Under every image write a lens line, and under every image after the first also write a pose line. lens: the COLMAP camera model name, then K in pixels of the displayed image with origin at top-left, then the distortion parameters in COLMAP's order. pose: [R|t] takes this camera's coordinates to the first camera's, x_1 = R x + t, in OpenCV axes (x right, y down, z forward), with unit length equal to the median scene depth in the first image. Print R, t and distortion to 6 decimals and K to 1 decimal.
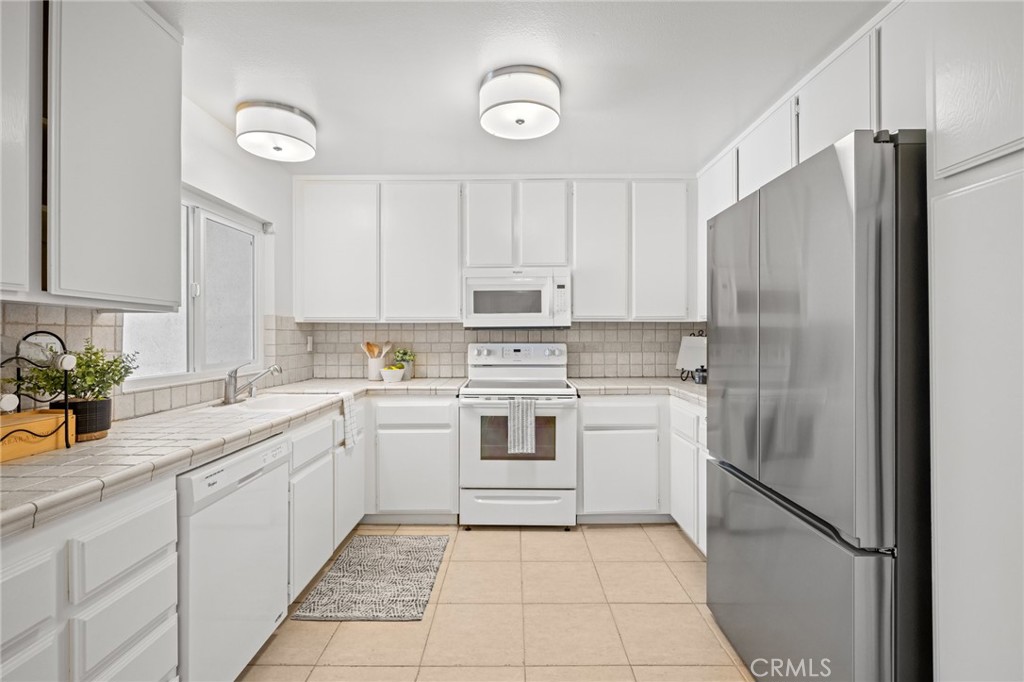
lens RADIAL K [[450.9, 0, 511.7], [0, 450.9, 334.1], [0, 0, 1]] dist [-0.000619, 0.000083]
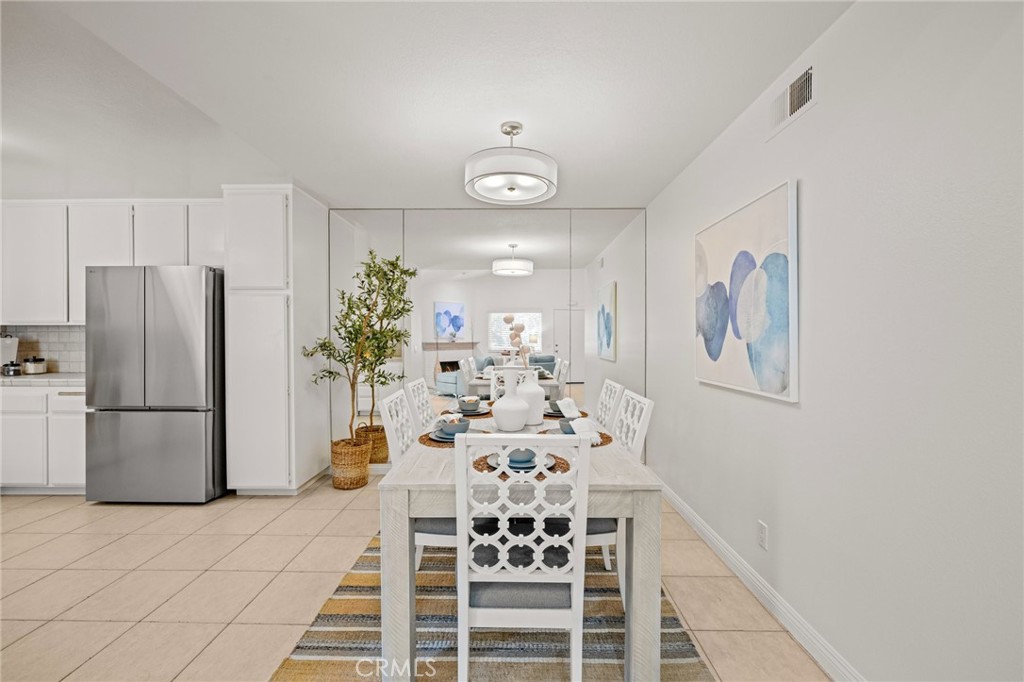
lens RADIAL K [[421.7, 0, 512.0], [0, 421.7, 341.0], [0, 0, 1]] dist [-0.002145, -0.000223]
pose [[0.009814, -0.003791, 0.999945, -0.747550], [-0.004056, 0.999984, 0.003831, 0.005117], [-0.999944, -0.004094, 0.009799, -0.390989]]
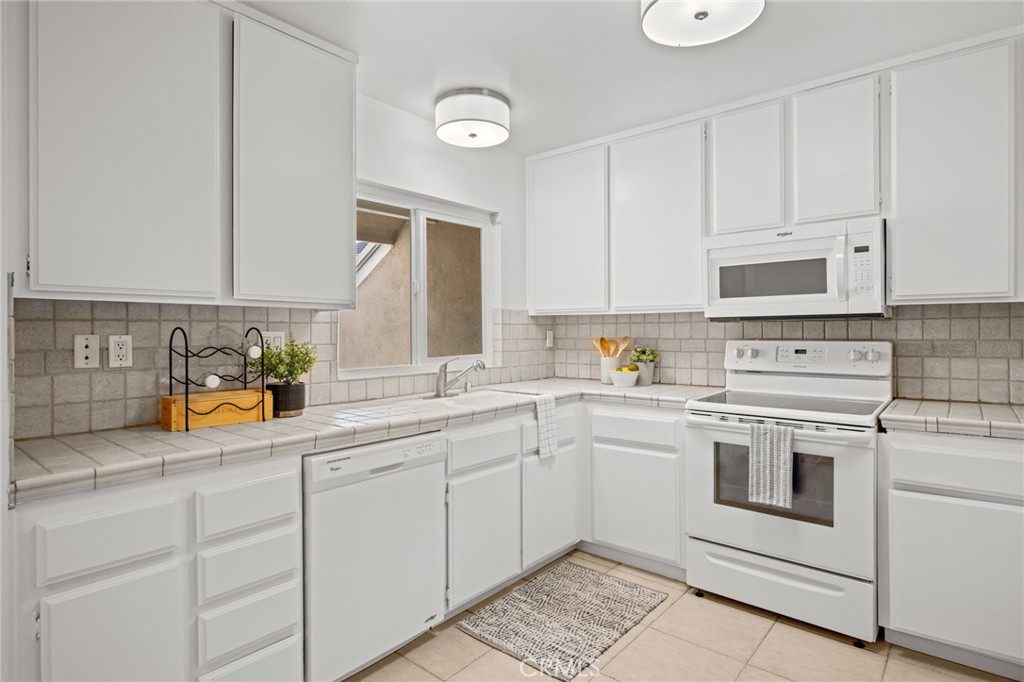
lens RADIAL K [[544.6, 0, 513.3], [0, 544.6, 331.1], [0, 0, 1]] dist [-0.001157, 0.000169]
pose [[0.769436, -0.001893, -0.638721, 0.234085], [0.006057, 0.999972, 0.004333, 0.000471], [0.638695, -0.007202, 0.769426, 0.131038]]
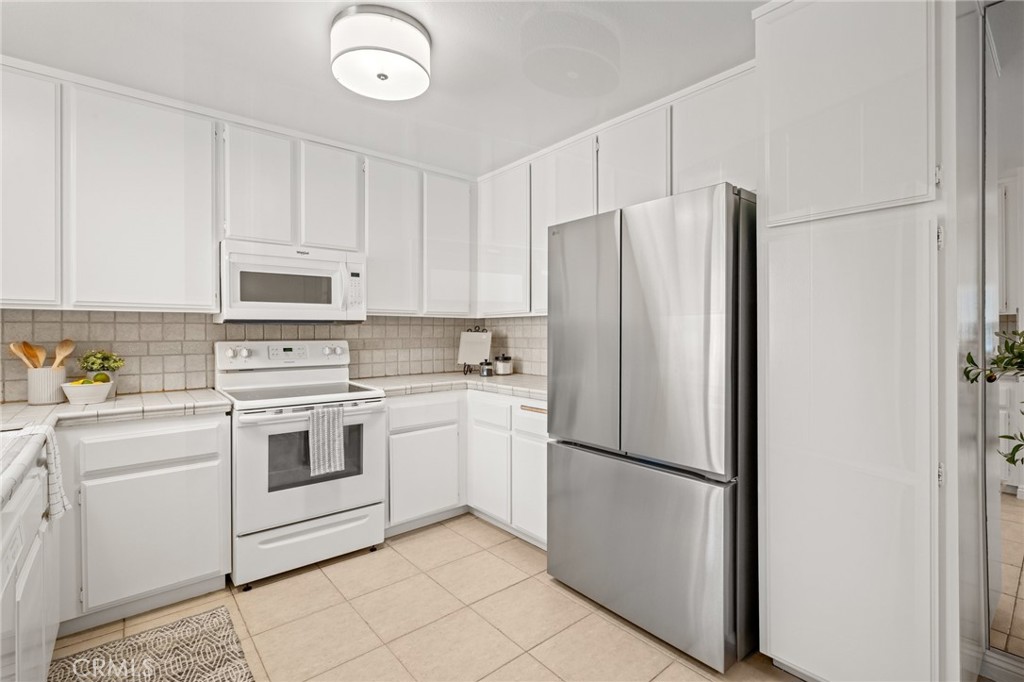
lens RADIAL K [[466.3, 0, 510.0], [0, 466.3, 334.4], [0, 0, 1]] dist [0.001064, -0.000001]
pose [[0.764934, -0.002771, 0.644102, -0.260086], [-0.002308, 0.999973, 0.007043, 0.002893], [-0.644104, -0.006874, 0.764907, 0.125864]]
